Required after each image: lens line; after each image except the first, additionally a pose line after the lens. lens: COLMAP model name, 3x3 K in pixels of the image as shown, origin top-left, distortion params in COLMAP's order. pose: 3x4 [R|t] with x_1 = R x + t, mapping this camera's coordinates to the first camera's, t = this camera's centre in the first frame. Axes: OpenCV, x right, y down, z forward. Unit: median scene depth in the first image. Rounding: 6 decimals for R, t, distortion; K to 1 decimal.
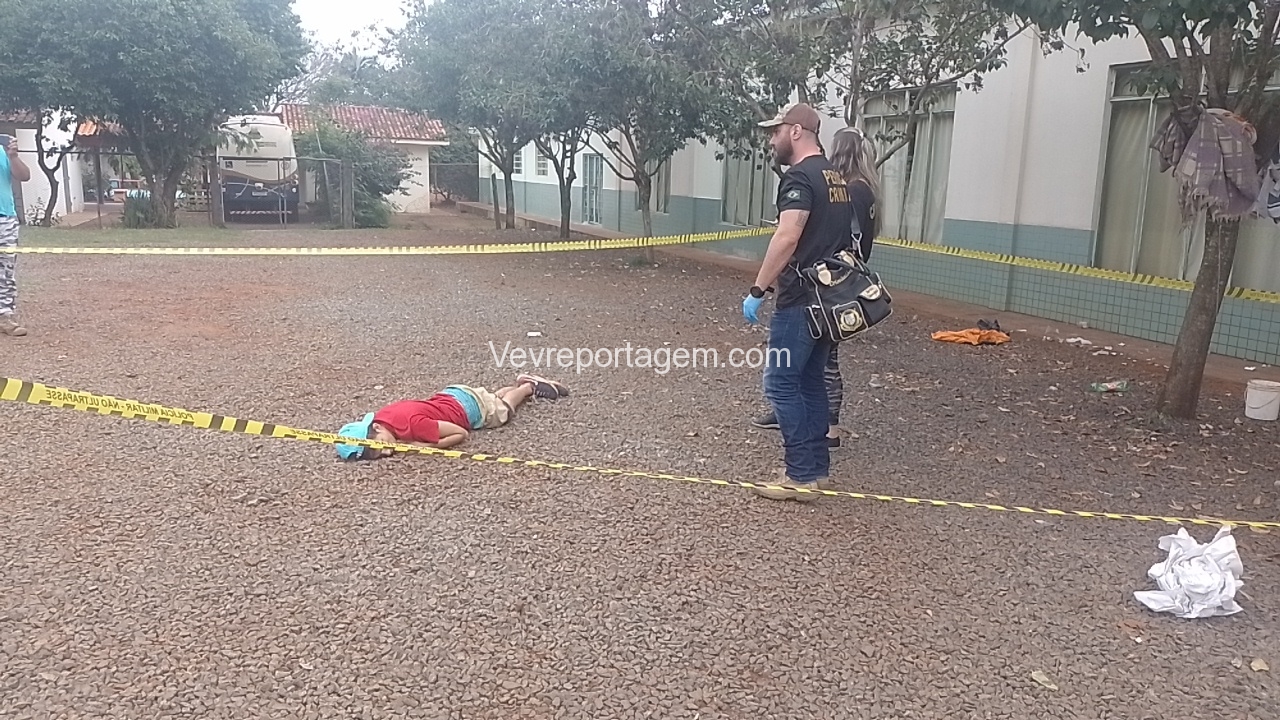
lens RADIAL K [[943.6, 0, 642.7], [0, 943.6, 360.8], [0, 0, 1]] dist [0.067633, -0.105038]
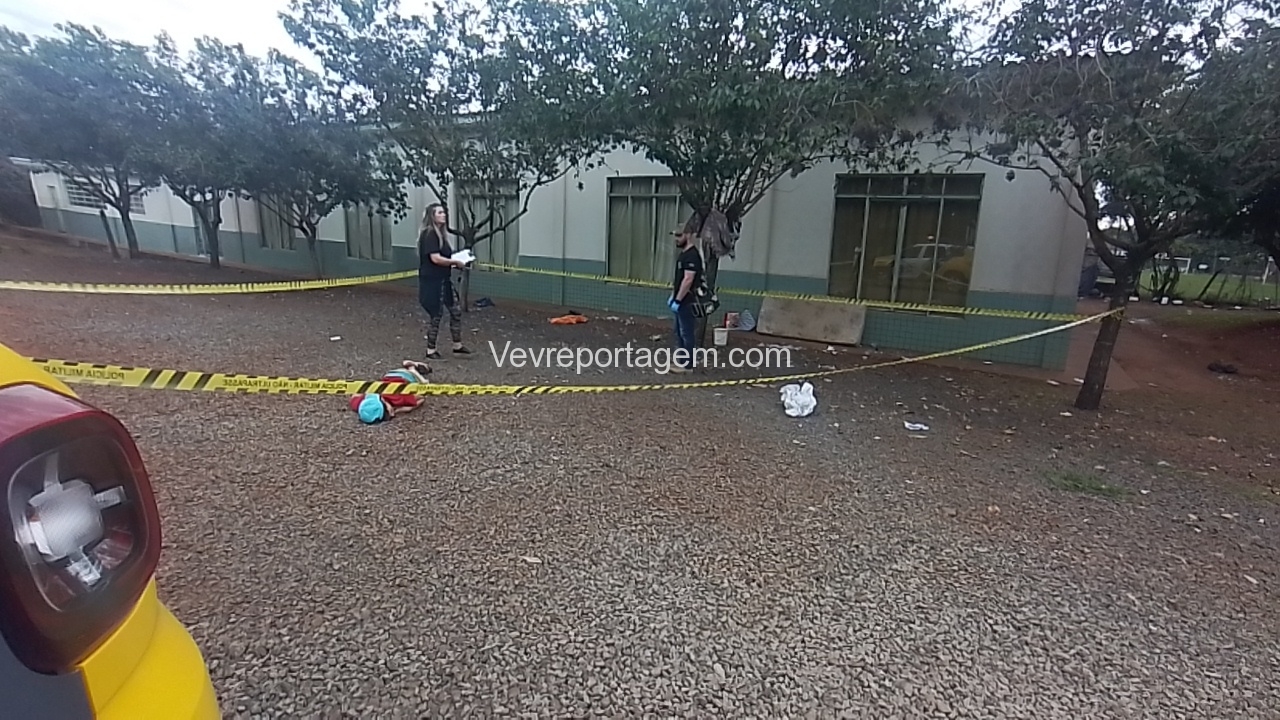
lens RADIAL K [[585.6, 0, 648.2], [0, 585.6, 353.9], [0, 0, 1]] dist [-0.020514, 0.000751]
pose [[0.788280, -0.110831, 0.605252, -0.149554], [0.095832, 0.993755, 0.057160, -0.005704], [-0.607808, 0.012944, 0.793979, -0.003491]]
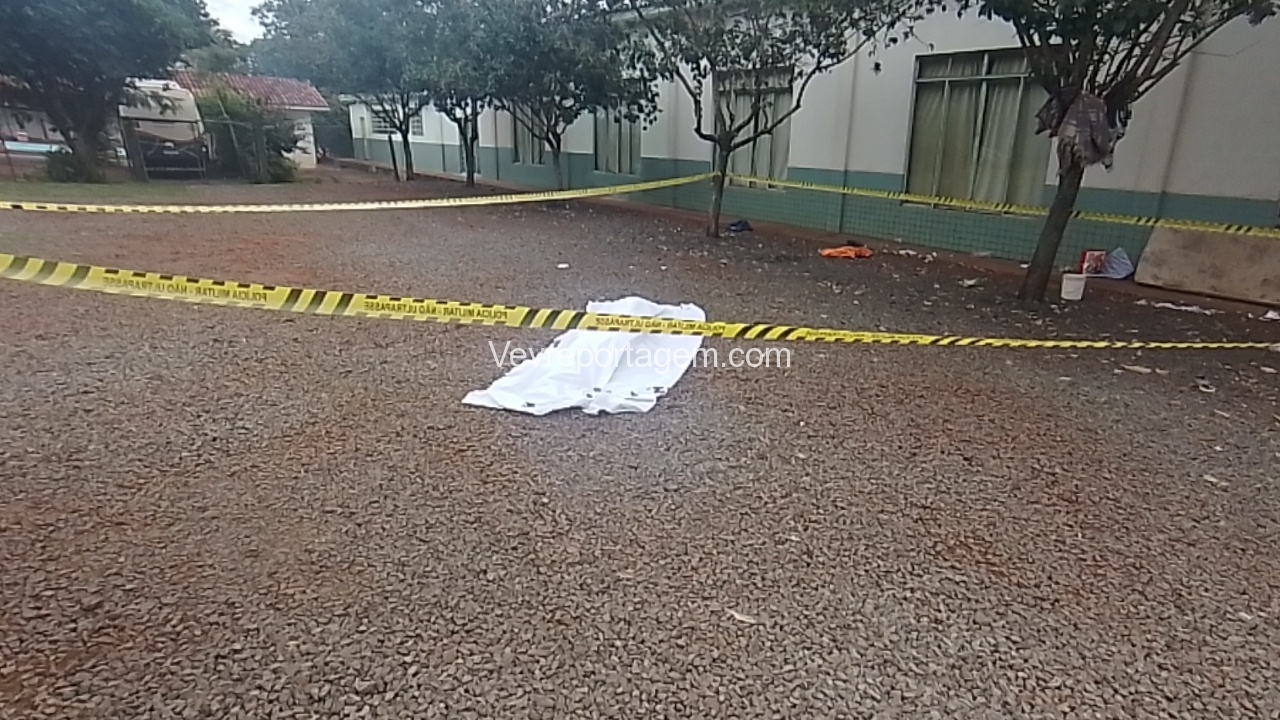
lens RADIAL K [[710.6, 0, 640.7], [0, 710.6, 353.7], [0, 0, 1]] dist [-0.035912, 0.013912]
pose [[0.970308, -0.080655, 0.228030, -0.128219], [0.055592, 0.991892, 0.114281, -0.008271], [-0.235399, -0.098211, 0.966924, 0.026840]]
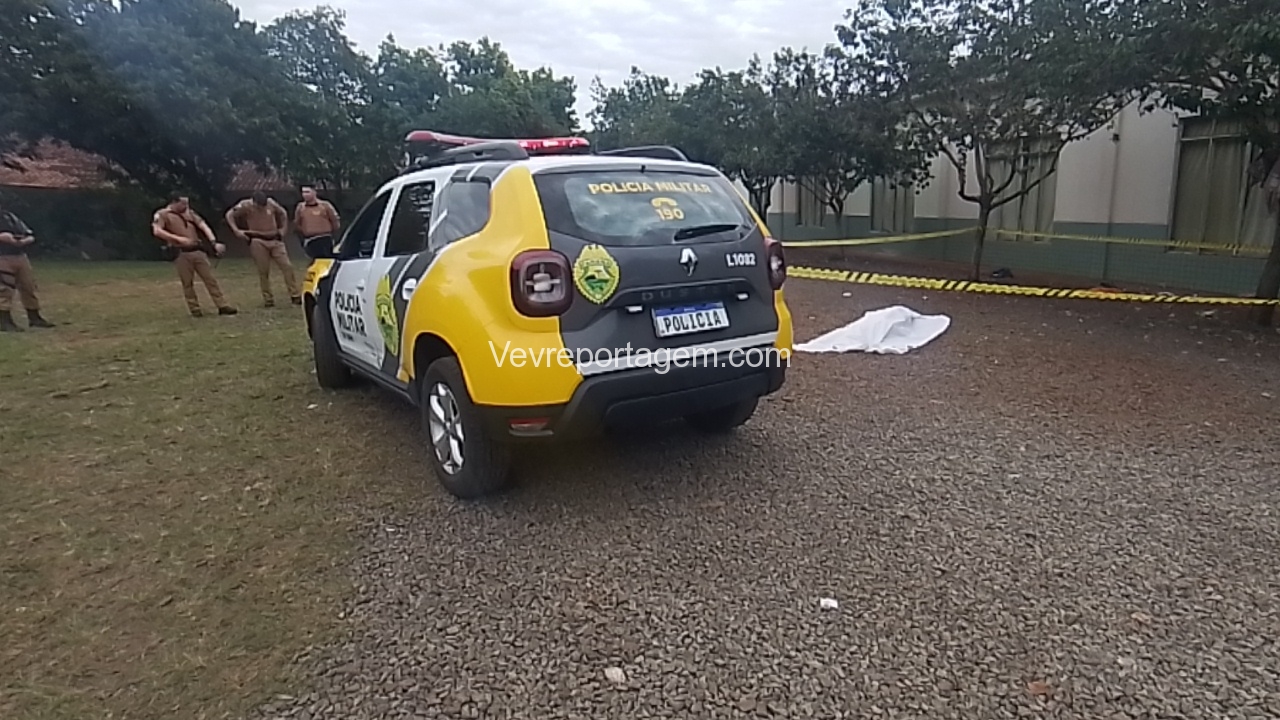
lens RADIAL K [[710.6, 0, 640.7], [0, 710.6, 353.7], [0, 0, 1]] dist [-0.035912, 0.013912]
pose [[0.991097, -0.022768, -0.131177, -0.171771], [0.024402, 0.999643, 0.010862, 0.030128], [0.130883, -0.013966, 0.991299, -0.180881]]
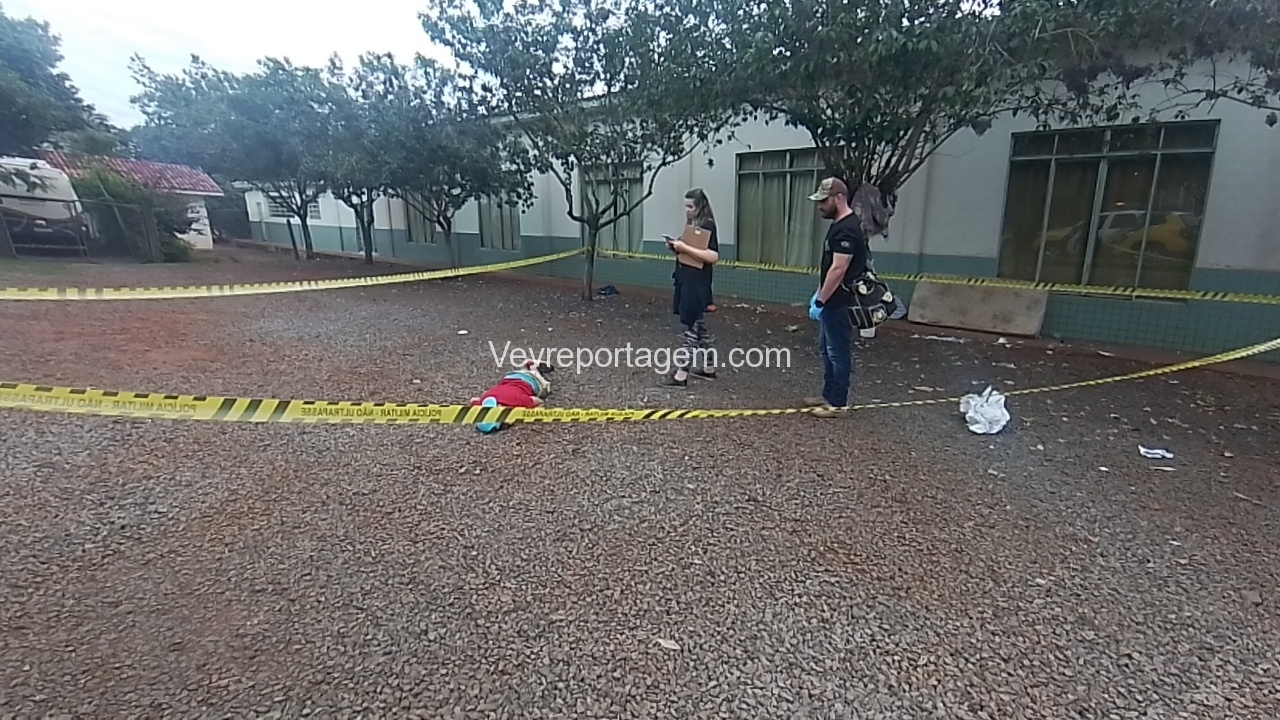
lens RADIAL K [[591.7, 0, 640.4], [0, 591.7, 350.8], [0, 0, 1]] dist [-0.020339, 0.001739]
pose [[0.901217, -0.117009, 0.417274, -0.133612], [0.102686, 0.993097, 0.056697, -0.012416], [-0.421027, -0.008248, 0.907010, 0.034431]]
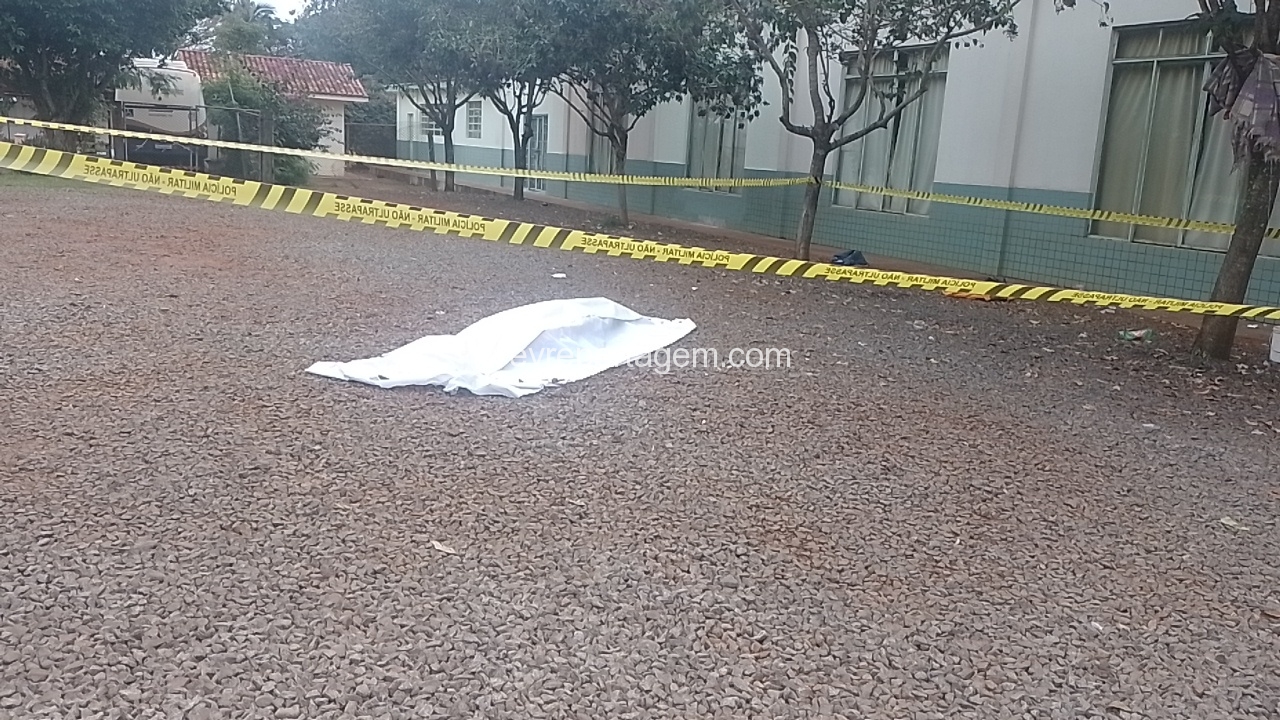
lens RADIAL K [[1014.3, 0, 644.9], [0, 1014.3, 361.4], [0, 0, 1]] dist [0.074598, -0.116882]
pose [[0.995653, 0.011861, 0.092384, -0.065404], [-0.012665, 0.999887, 0.008125, 0.026420], [-0.092277, -0.009260, 0.995690, -0.019477]]
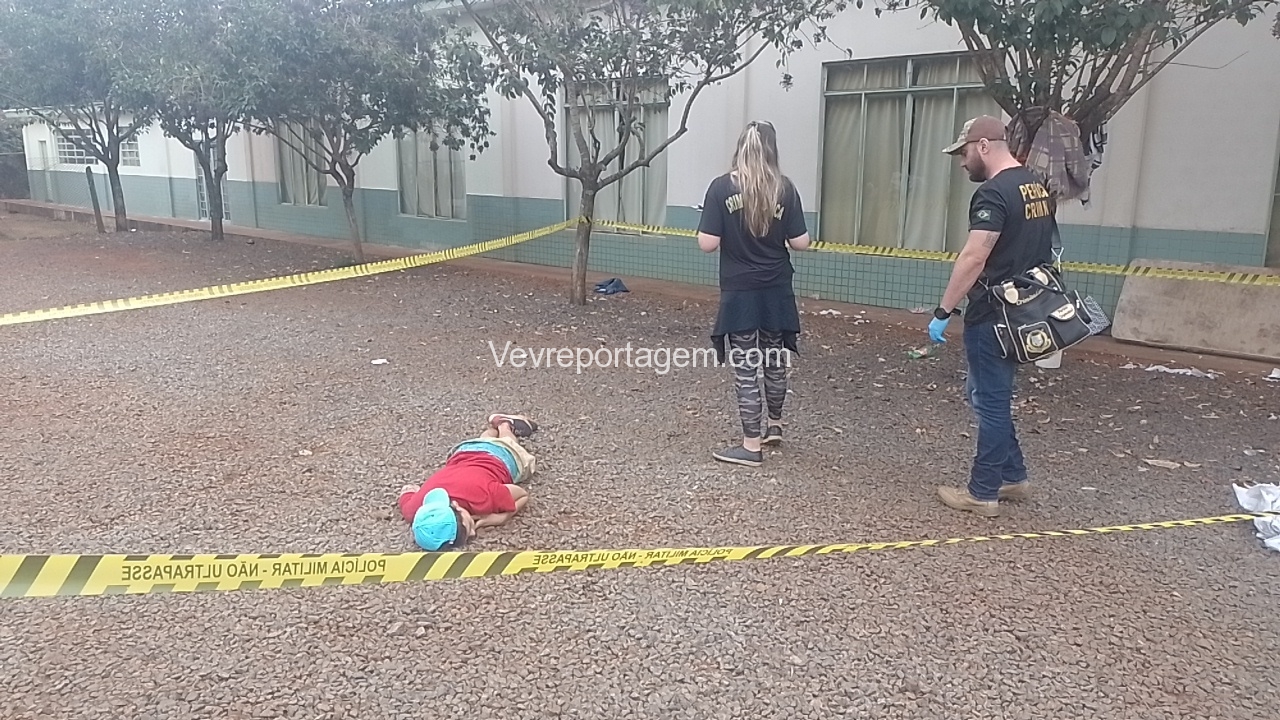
lens RADIAL K [[943.6, 0, 642.7], [0, 943.6, 360.8], [0, 0, 1]] dist [0.067633, -0.105038]
pose [[0.905308, -0.108264, 0.410726, -0.135667], [0.100374, 0.994113, 0.040800, -0.021291], [-0.412725, 0.004289, 0.910845, 0.054418]]
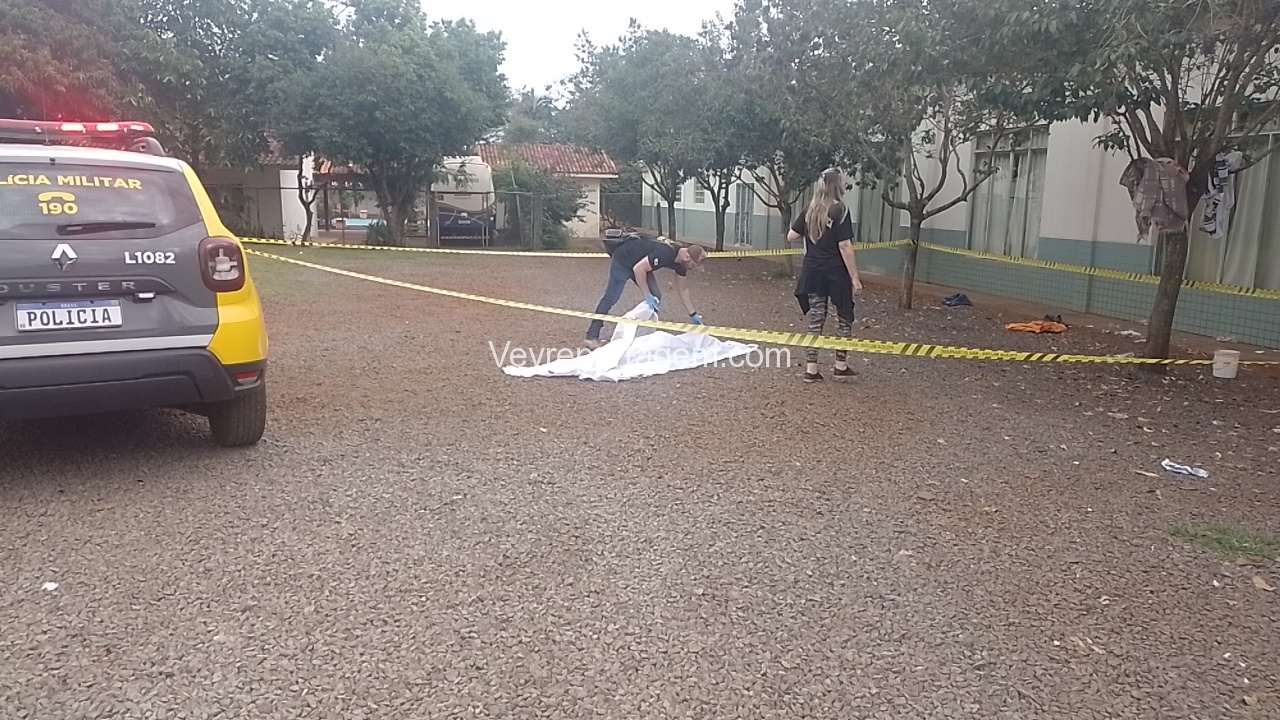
lens RADIAL K [[931.5, 0, 646.2], [0, 931.5, 364.8], [0, 0, 1]] dist [0.083287, -0.135509]
pose [[0.987598, 0.017539, -0.156018, 0.015648], [-0.020721, 0.999609, -0.018794, 0.038359], [0.155628, 0.021793, 0.987575, -0.214808]]
